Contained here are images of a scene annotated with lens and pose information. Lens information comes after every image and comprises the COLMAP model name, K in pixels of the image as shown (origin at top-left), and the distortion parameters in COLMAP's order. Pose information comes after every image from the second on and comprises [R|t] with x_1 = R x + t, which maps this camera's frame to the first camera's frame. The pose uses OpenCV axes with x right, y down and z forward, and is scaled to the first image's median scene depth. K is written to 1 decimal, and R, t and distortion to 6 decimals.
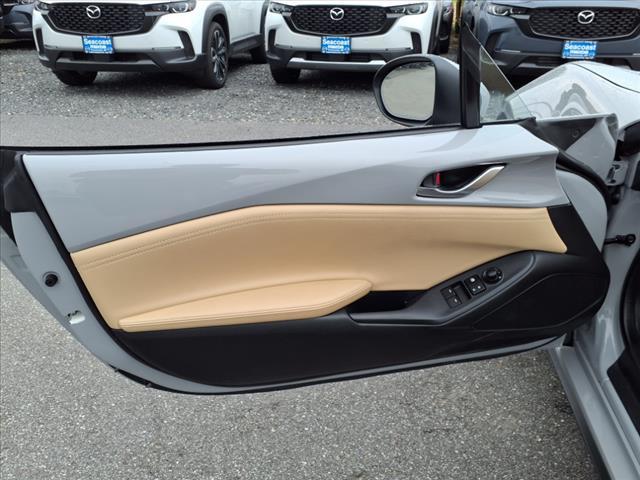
lens RADIAL K [[518.2, 0, 320.0], [0, 518.2, 240.0], [0, 0, 1]] dist [-0.003693, -0.007143]
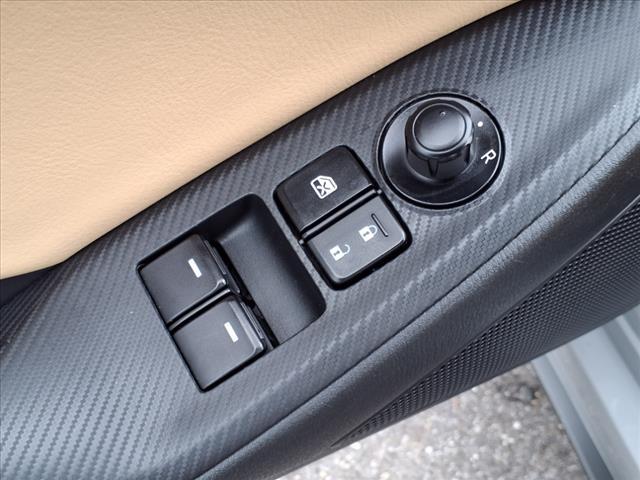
lens RADIAL K [[518.2, 0, 320.0], [0, 518.2, 240.0], [0, 0, 1]] dist [-0.003693, -0.007143]
pose [[0.930528, -0.187501, 0.314582, 0.236822], [0.045819, 0.911849, 0.407960, 0.026649], [-0.363344, -0.365204, 0.857092, 0.847511]]
